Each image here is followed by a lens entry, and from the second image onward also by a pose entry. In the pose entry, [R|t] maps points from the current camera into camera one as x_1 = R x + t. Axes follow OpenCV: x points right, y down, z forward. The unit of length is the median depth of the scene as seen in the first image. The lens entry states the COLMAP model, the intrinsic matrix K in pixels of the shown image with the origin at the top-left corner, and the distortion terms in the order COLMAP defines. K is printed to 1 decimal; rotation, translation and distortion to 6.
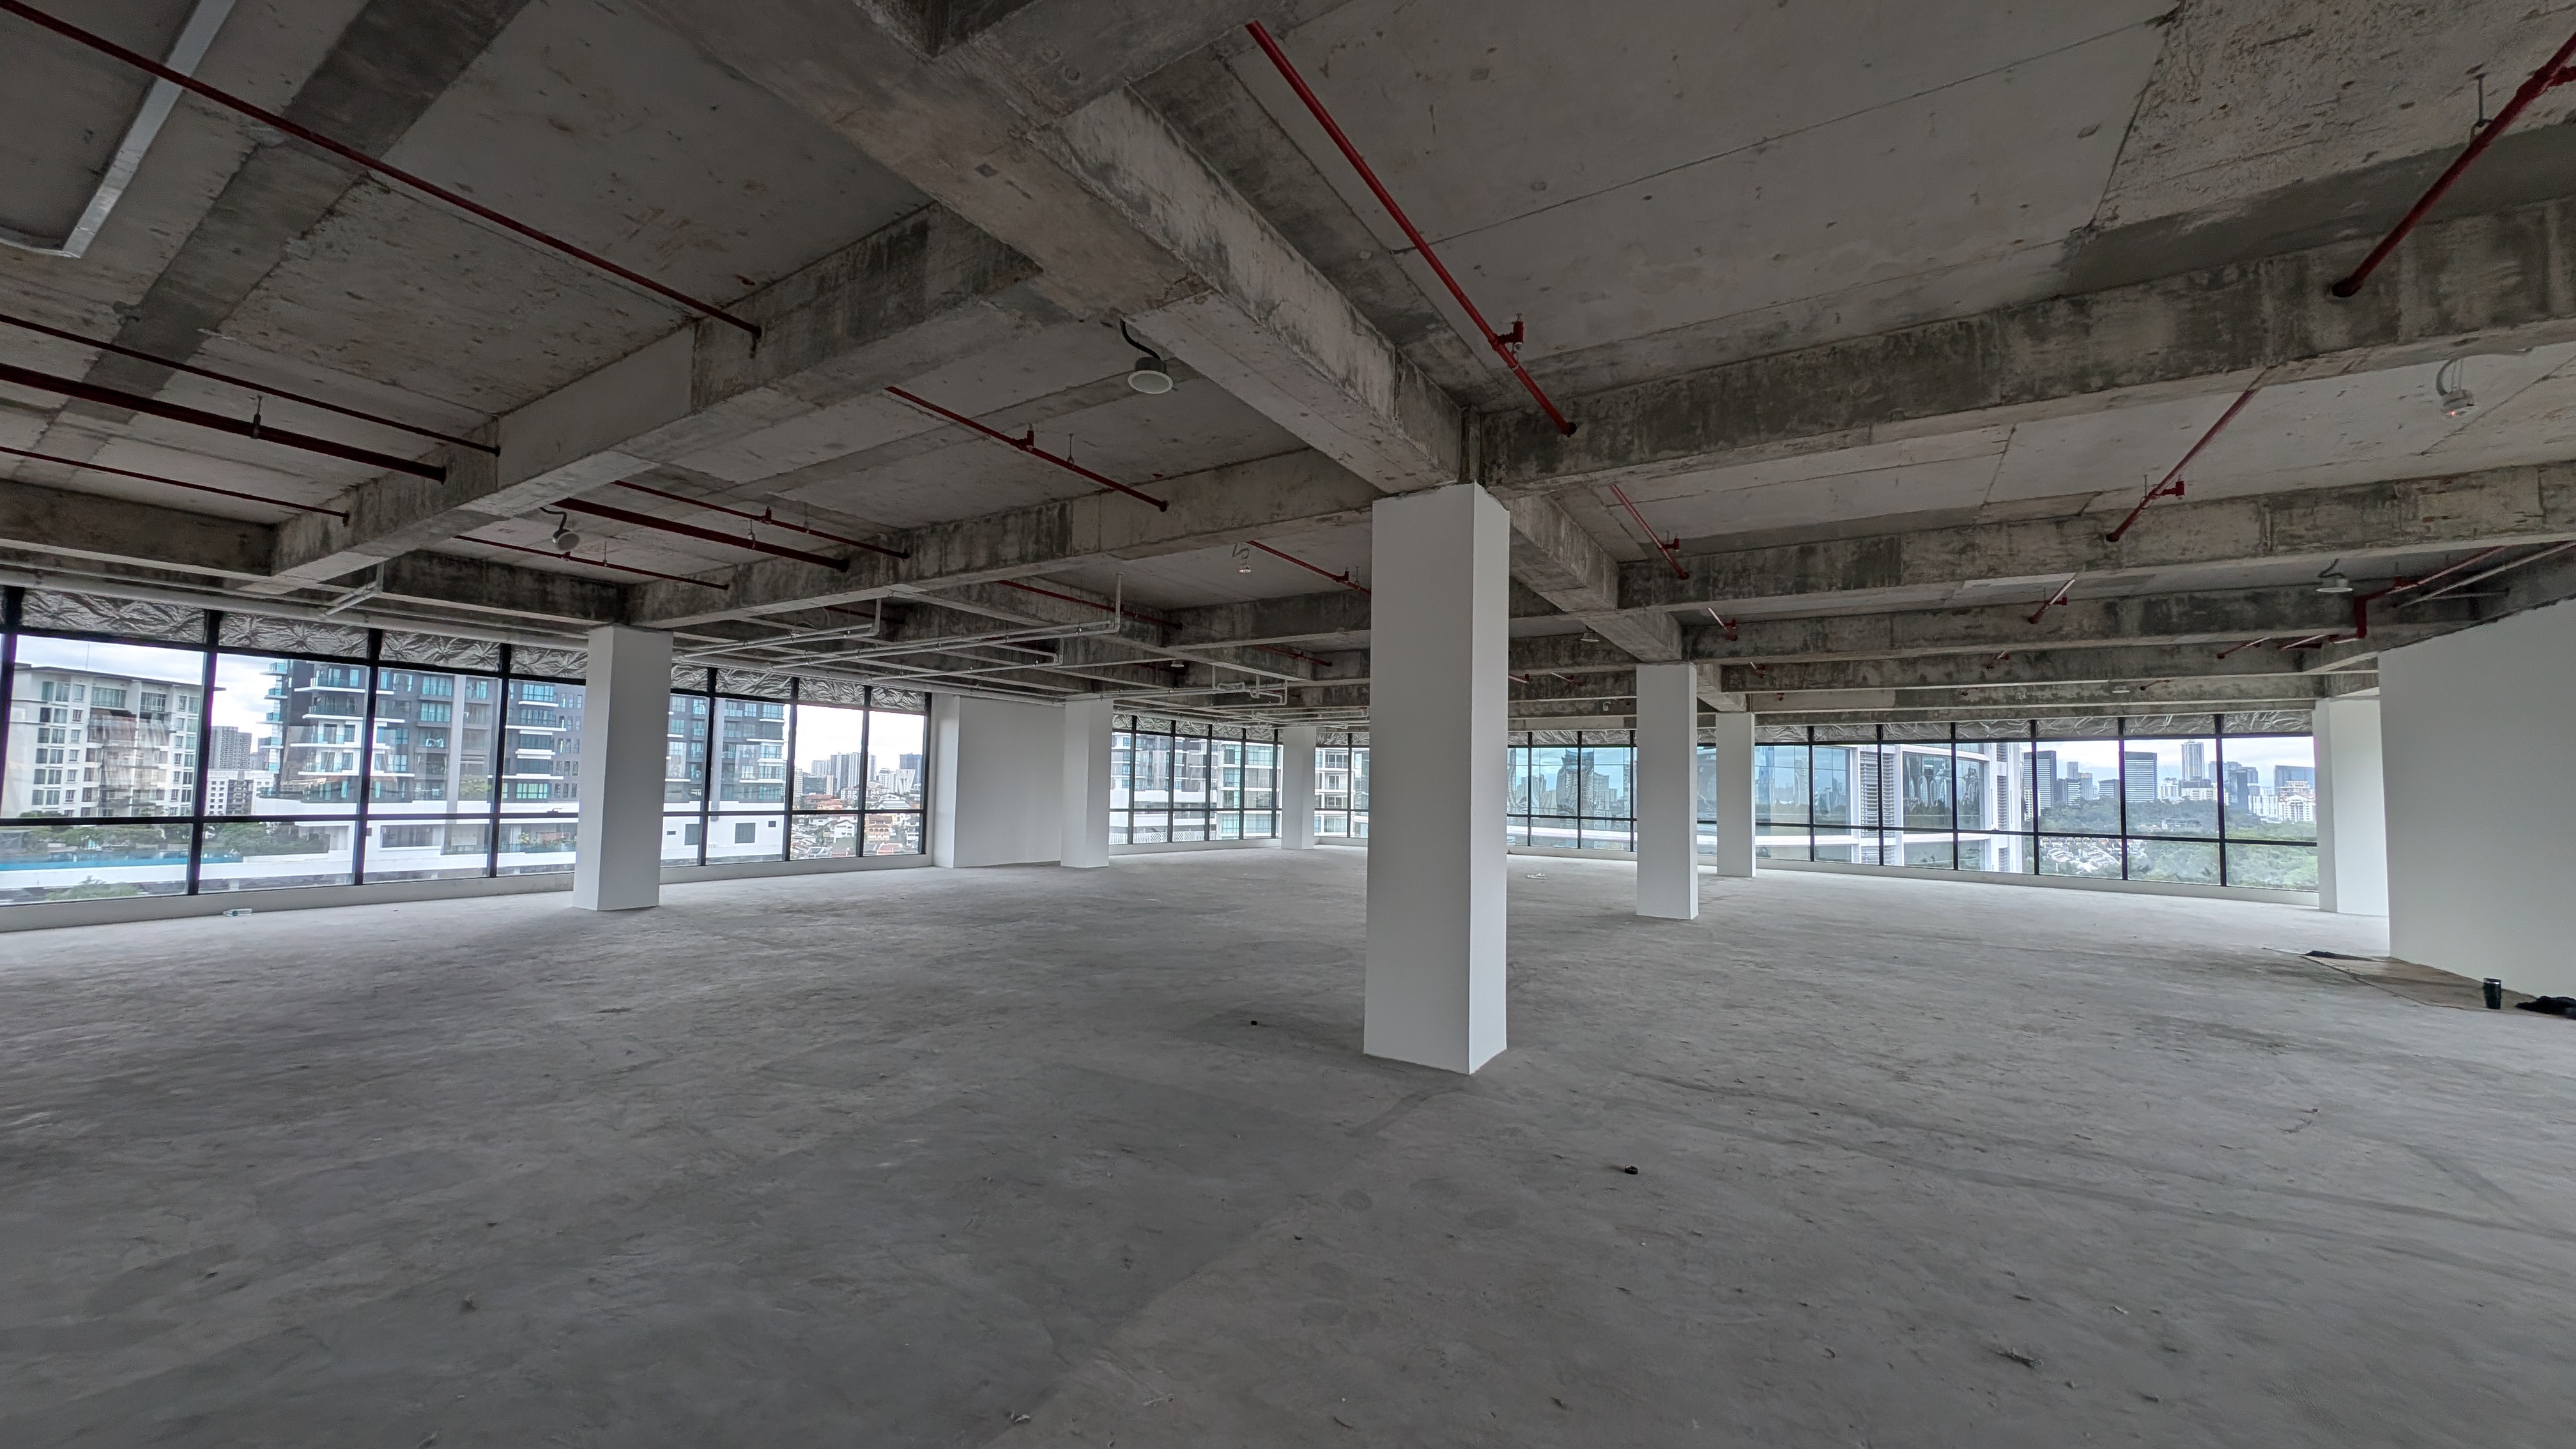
lens RADIAL K [[921.1, 0, 1280.5], [0, 921.1, 739.1], [0, 0, 1]] dist [0.007513, -0.002988]
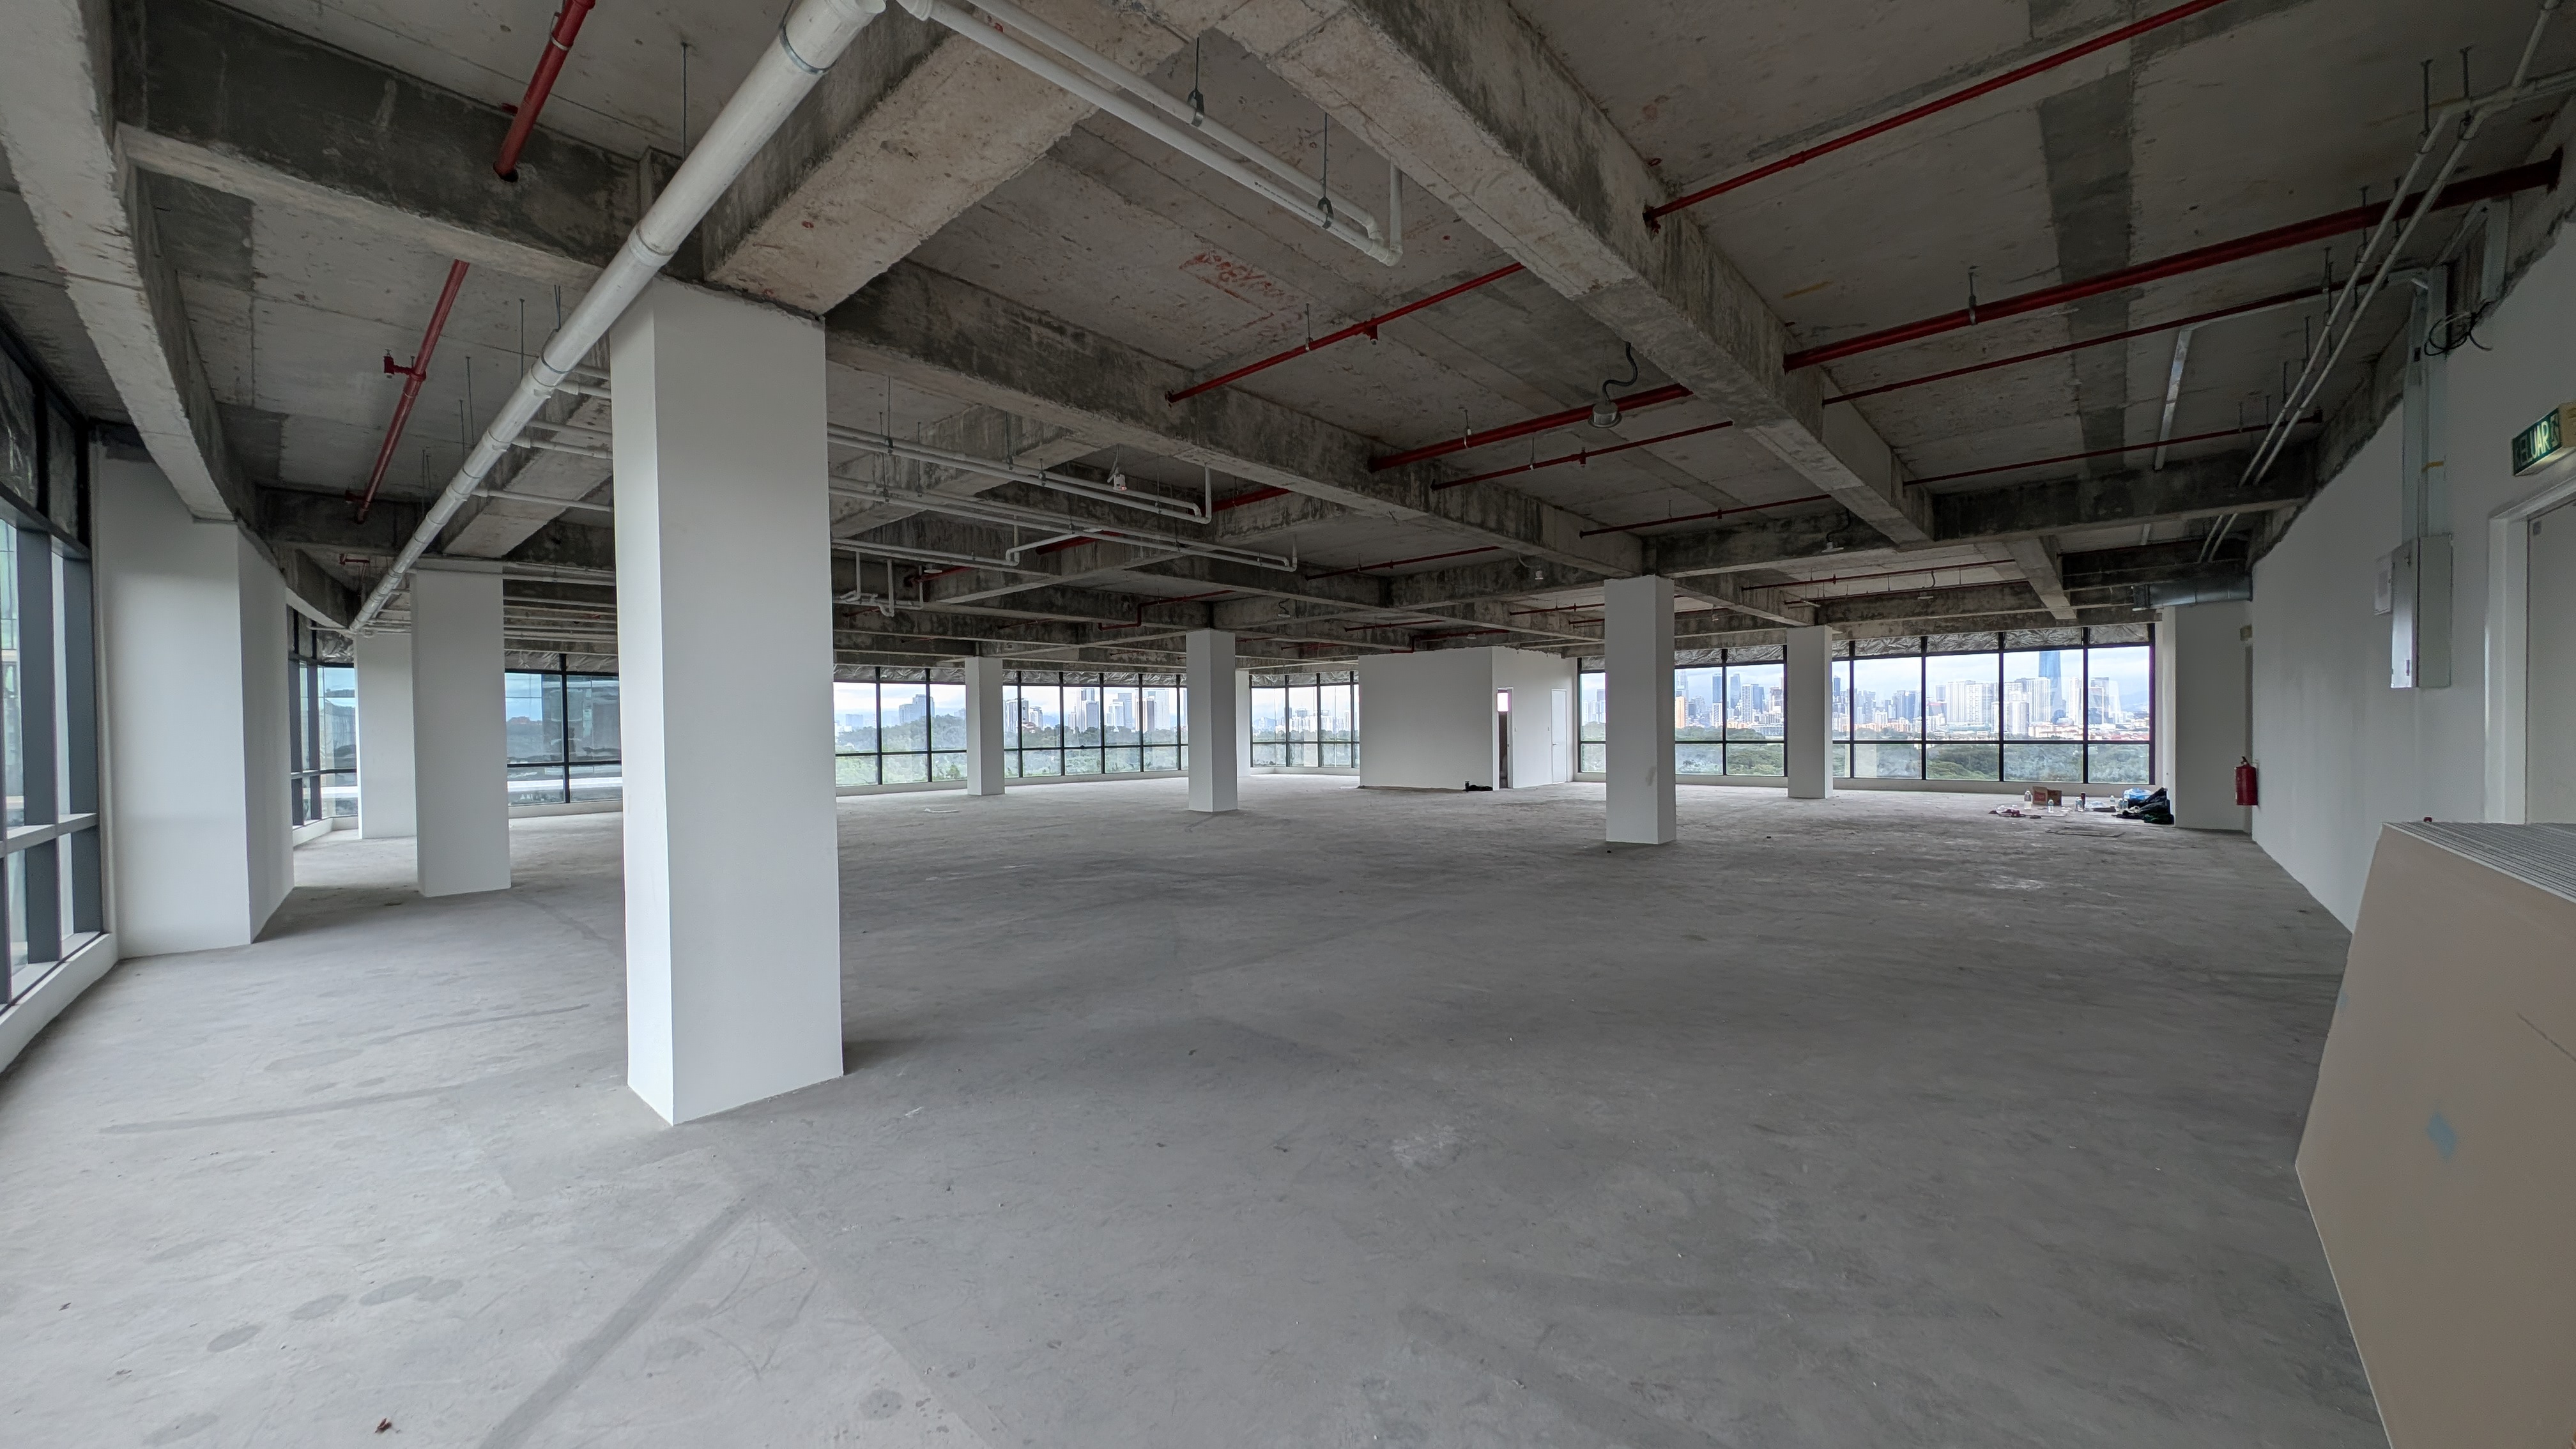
lens RADIAL K [[921.1, 0, 1276.2], [0, 921.1, 741.5], [0, 0, 1]] dist [0.007513, -0.002988]
pose [[0.172713, -0.038659, 0.984213, -1.870254], [-0.035291, 0.998345, 0.045407, 0.038248], [-0.984340, -0.042576, 0.171063, 1.329511]]
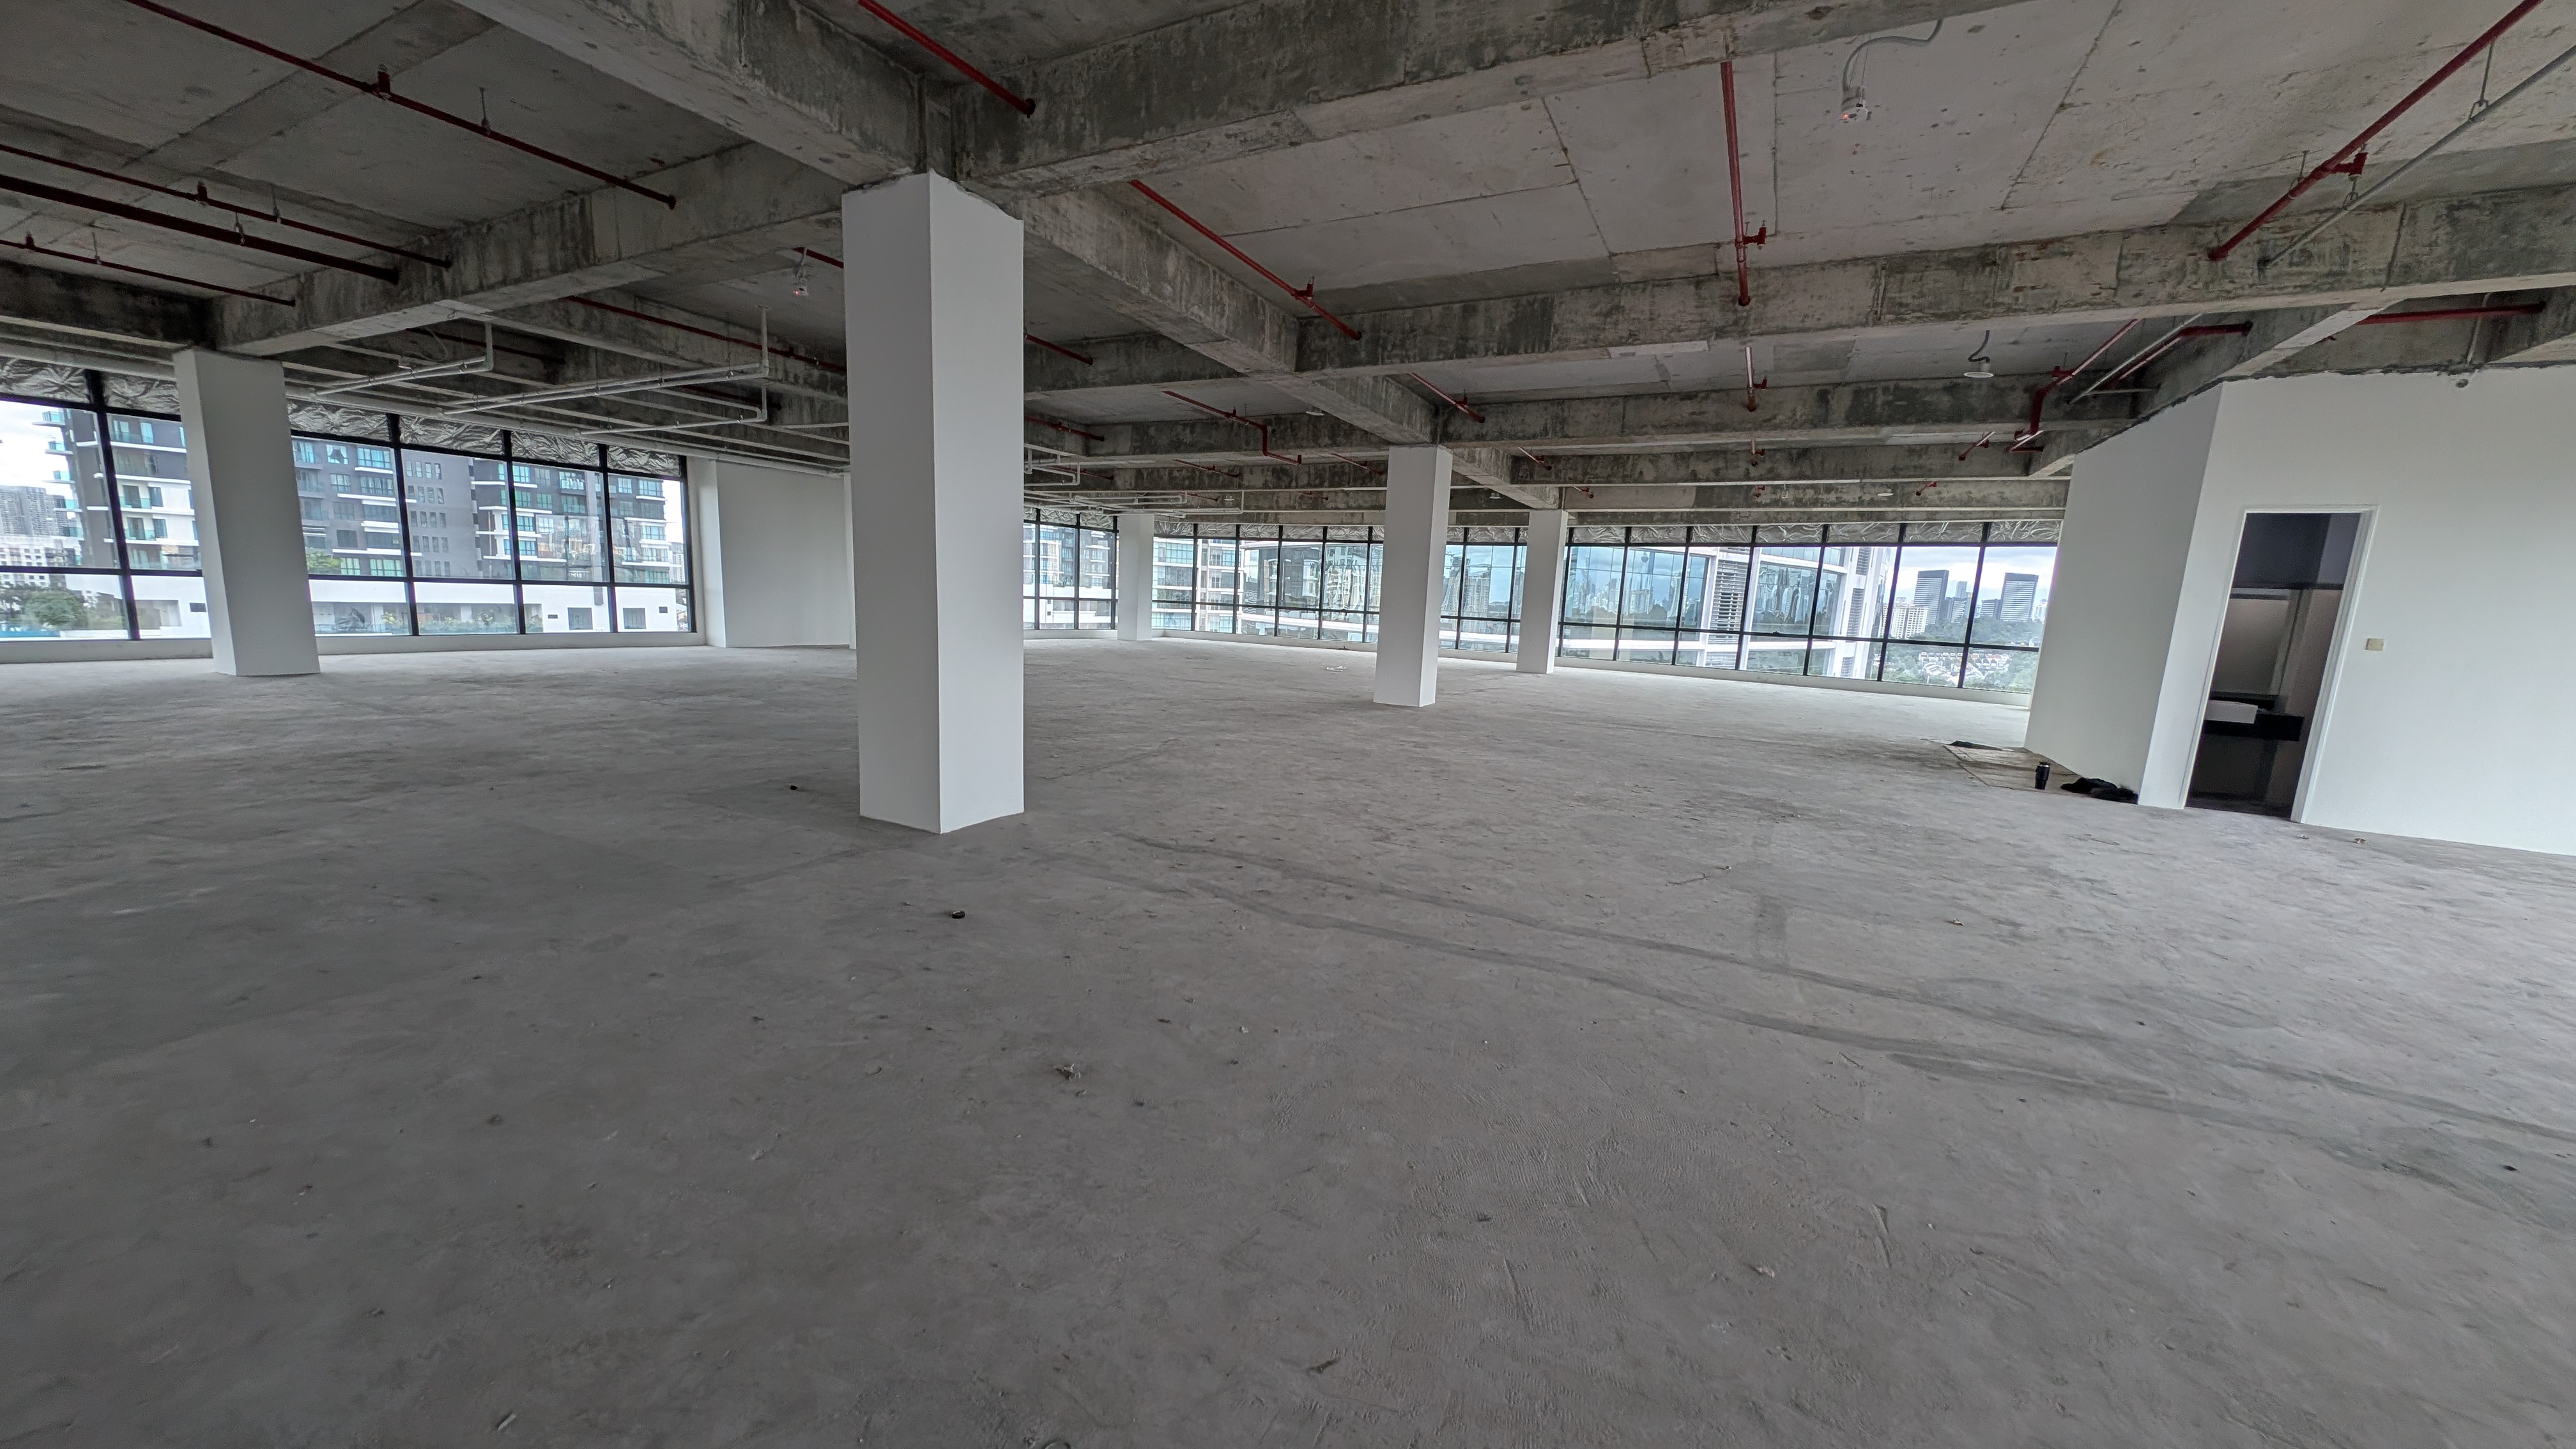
lens RADIAL K [[921.1, 0, 1280.1], [0, 921.1, 738.4], [0, 0, 1]] dist [0.007513, -0.002988]
pose [[0.996899, 0.012954, 0.077622, 0.403872], [-0.029087, 0.977162, 0.210496, 0.036615], [-0.073122, -0.212101, 0.974508, 0.026016]]
